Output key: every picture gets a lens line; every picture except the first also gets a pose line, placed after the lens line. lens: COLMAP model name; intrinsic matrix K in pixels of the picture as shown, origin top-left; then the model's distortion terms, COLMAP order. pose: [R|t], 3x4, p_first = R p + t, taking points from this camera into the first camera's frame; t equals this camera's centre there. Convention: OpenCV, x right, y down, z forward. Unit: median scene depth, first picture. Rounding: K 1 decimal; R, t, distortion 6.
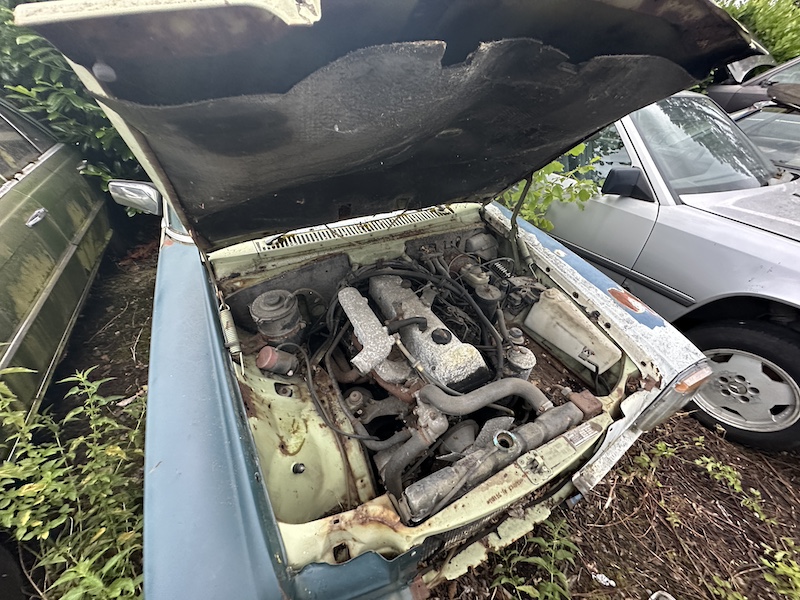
lens RADIAL K [[315.4, 0, 400.0], [0, 315.4, 300.0], [0, 0, 1]] dist [-0.003168, -0.000040]
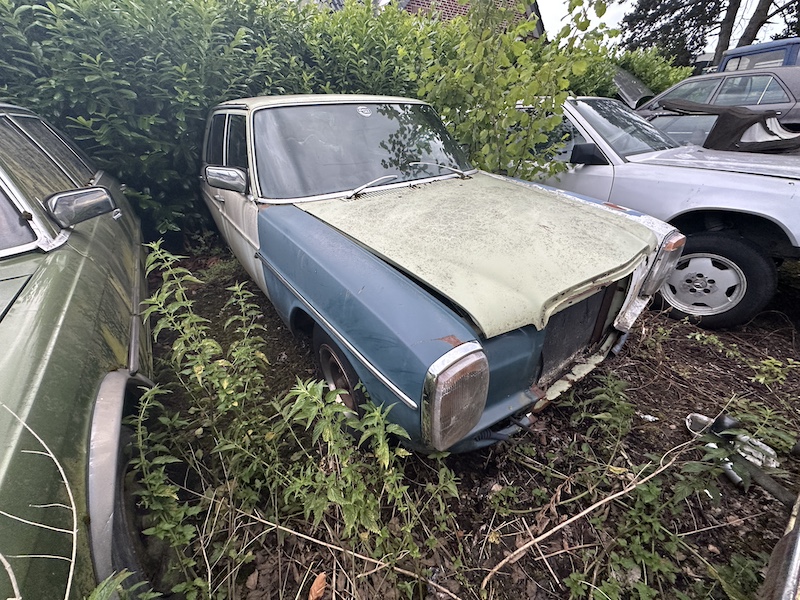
lens RADIAL K [[315.4, 0, 400.0], [0, 315.4, 300.0], [0, 0, 1]] dist [-0.003168, -0.000040]
pose [[0.985150, -0.124388, 0.118349, -0.339481], [0.139610, 0.981575, -0.130463, 0.340679], [-0.099940, 0.145048, 0.984364, -0.173042]]
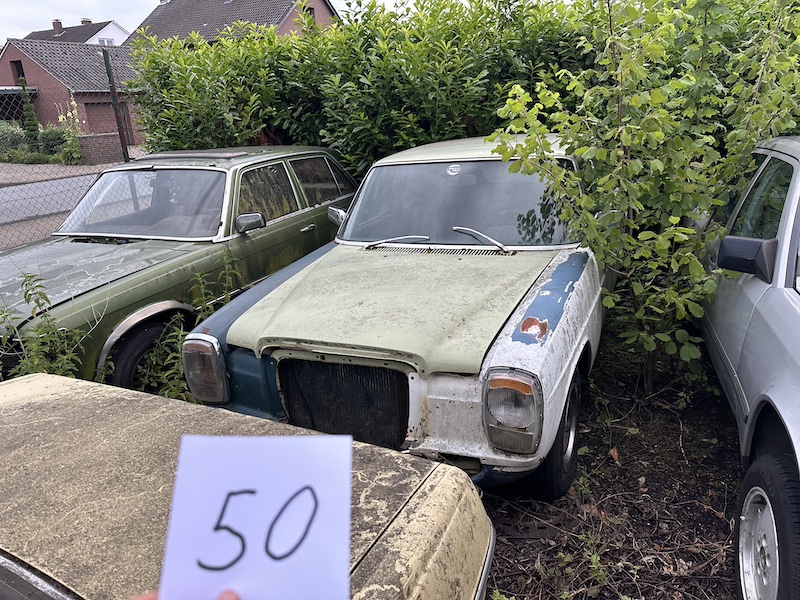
lens RADIAL K [[558.4, 0, 400.0], [0, 558.4, 300.0], [0, 0, 1]] dist [-0.000326, -0.000043]
pose [[0.653311, 0.178609, -0.735720, 3.805722], [-0.409467, 0.900740, -0.144931, 0.182856], [0.636806, 0.395938, 0.661597, -0.758901]]
